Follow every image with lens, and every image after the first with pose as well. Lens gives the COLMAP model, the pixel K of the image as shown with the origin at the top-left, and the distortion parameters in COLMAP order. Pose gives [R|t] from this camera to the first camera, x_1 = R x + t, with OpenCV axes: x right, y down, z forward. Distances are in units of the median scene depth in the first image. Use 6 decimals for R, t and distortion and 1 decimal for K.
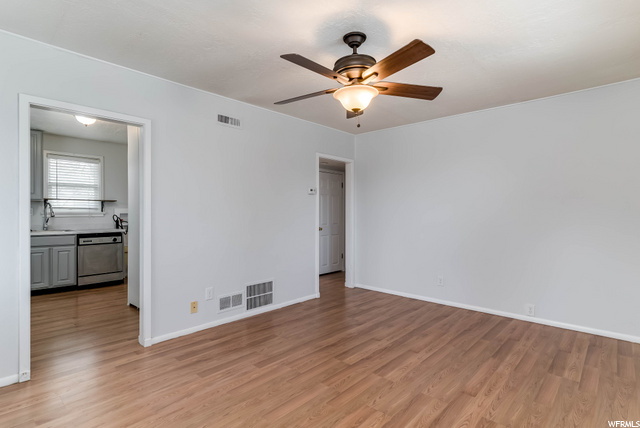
lens RADIAL K [[328.1, 0, 318.4], [0, 328.1, 213.6], [0, 0, 1]] dist [-0.003652, 0.002267]
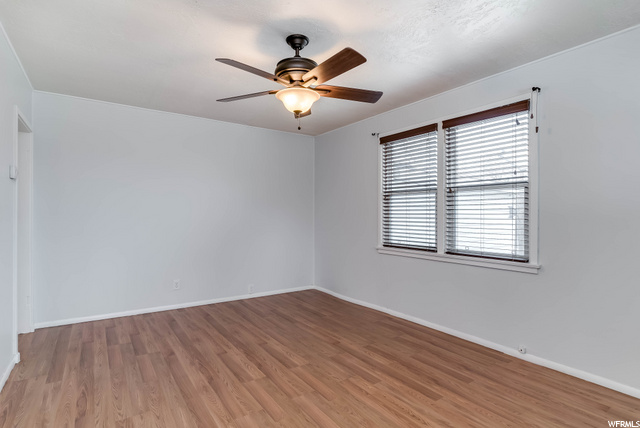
lens RADIAL K [[328.1, 0, 314.1], [0, 328.1, 215.6], [0, 0, 1]] dist [-0.003652, 0.002267]
pose [[0.226018, -0.007159, 0.974097, -0.644494], [0.000984, 0.999974, 0.007121, -0.006518], [-0.974123, -0.000651, 0.226019, 0.534410]]
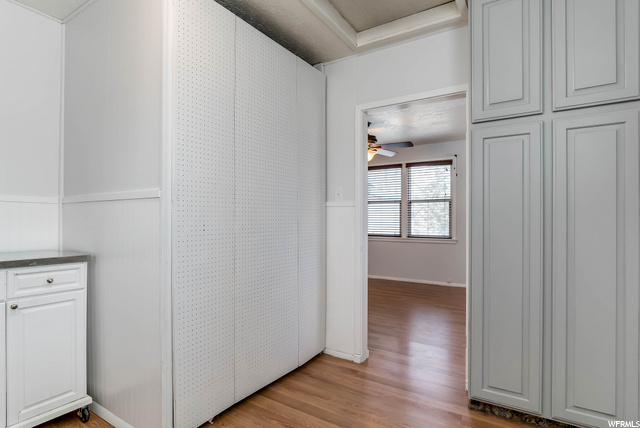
lens RADIAL K [[328.1, 0, 321.2], [0, 328.1, 217.6], [0, 0, 1]] dist [-0.003652, 0.002267]
pose [[-0.161289, 0.003382, 0.986901, -1.308990], [0.000275, 0.999994, -0.003382, 0.016407], [-0.986907, -0.000274, -0.161289, 1.156191]]
